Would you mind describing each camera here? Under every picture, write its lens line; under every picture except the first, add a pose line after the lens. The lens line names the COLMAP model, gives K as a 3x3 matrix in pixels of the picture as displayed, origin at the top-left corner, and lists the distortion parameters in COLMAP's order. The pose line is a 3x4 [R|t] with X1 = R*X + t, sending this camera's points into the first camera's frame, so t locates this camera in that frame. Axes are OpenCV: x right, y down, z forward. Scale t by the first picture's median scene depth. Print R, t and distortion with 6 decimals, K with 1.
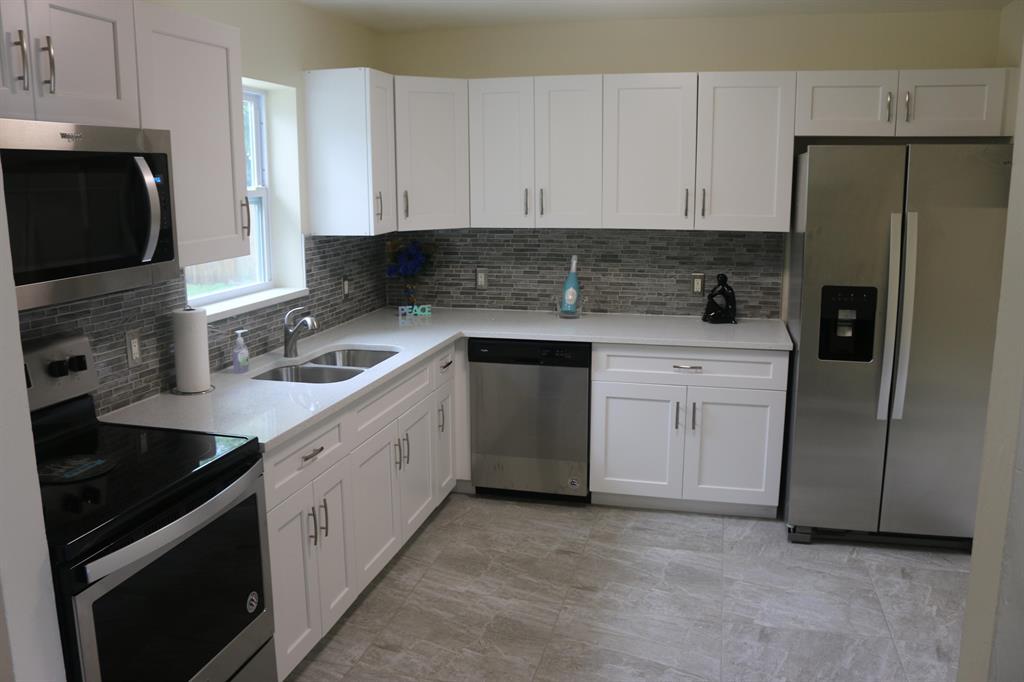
lens RADIAL K [[838.0, 0, 512.0], [0, 838.0, 341.0], [0, 0, 1]] dist [-0.156045, 0.142688]
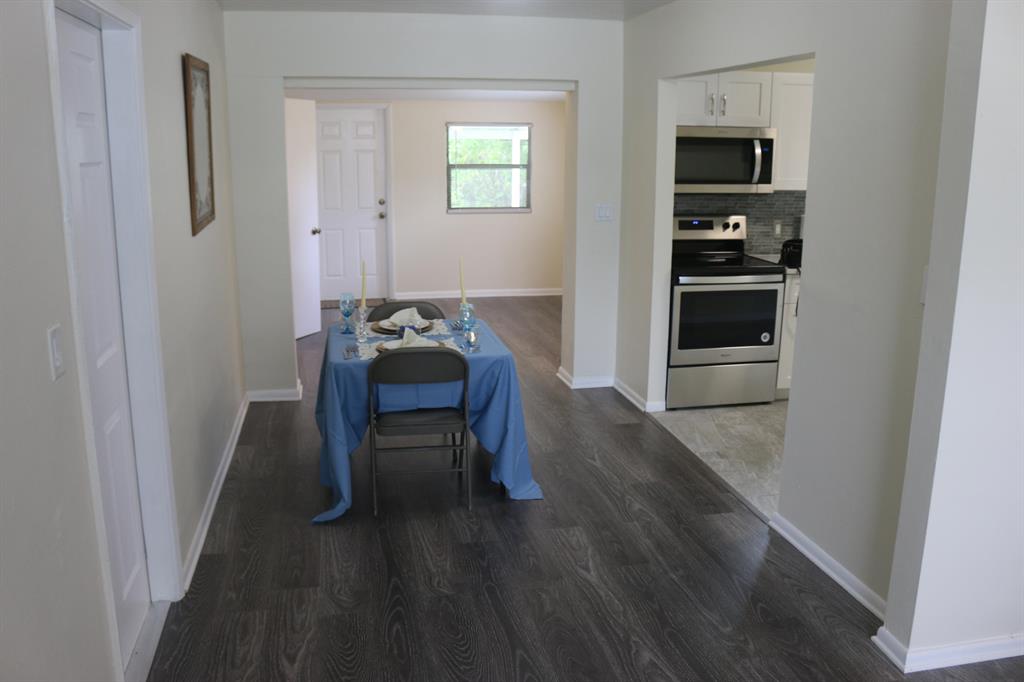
lens RADIAL K [[838.0, 0, 512.0], [0, 838.0, 341.0], [0, 0, 1]] dist [-0.156045, 0.142688]
pose [[0.434592, 0.208643, -0.876127, 0.911791], [-0.177804, 0.973526, 0.143641, 0.084134], [0.882902, 0.093354, 0.460184, -0.439068]]
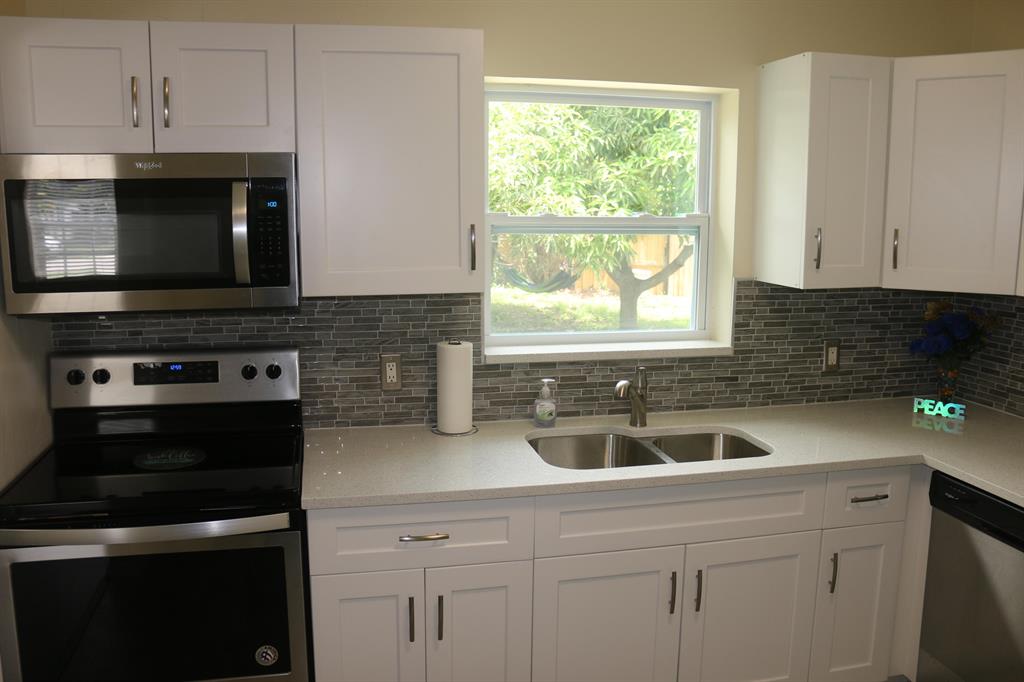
lens RADIAL K [[838.0, 0, 512.0], [0, 838.0, 341.0], [0, 0, 1]] dist [-0.156045, 0.142688]
pose [[0.451497, 0.152281, -0.879182, 0.379794], [-0.177666, 0.980941, 0.078667, -0.103884], [0.874406, 0.120683, 0.469947, 0.506915]]
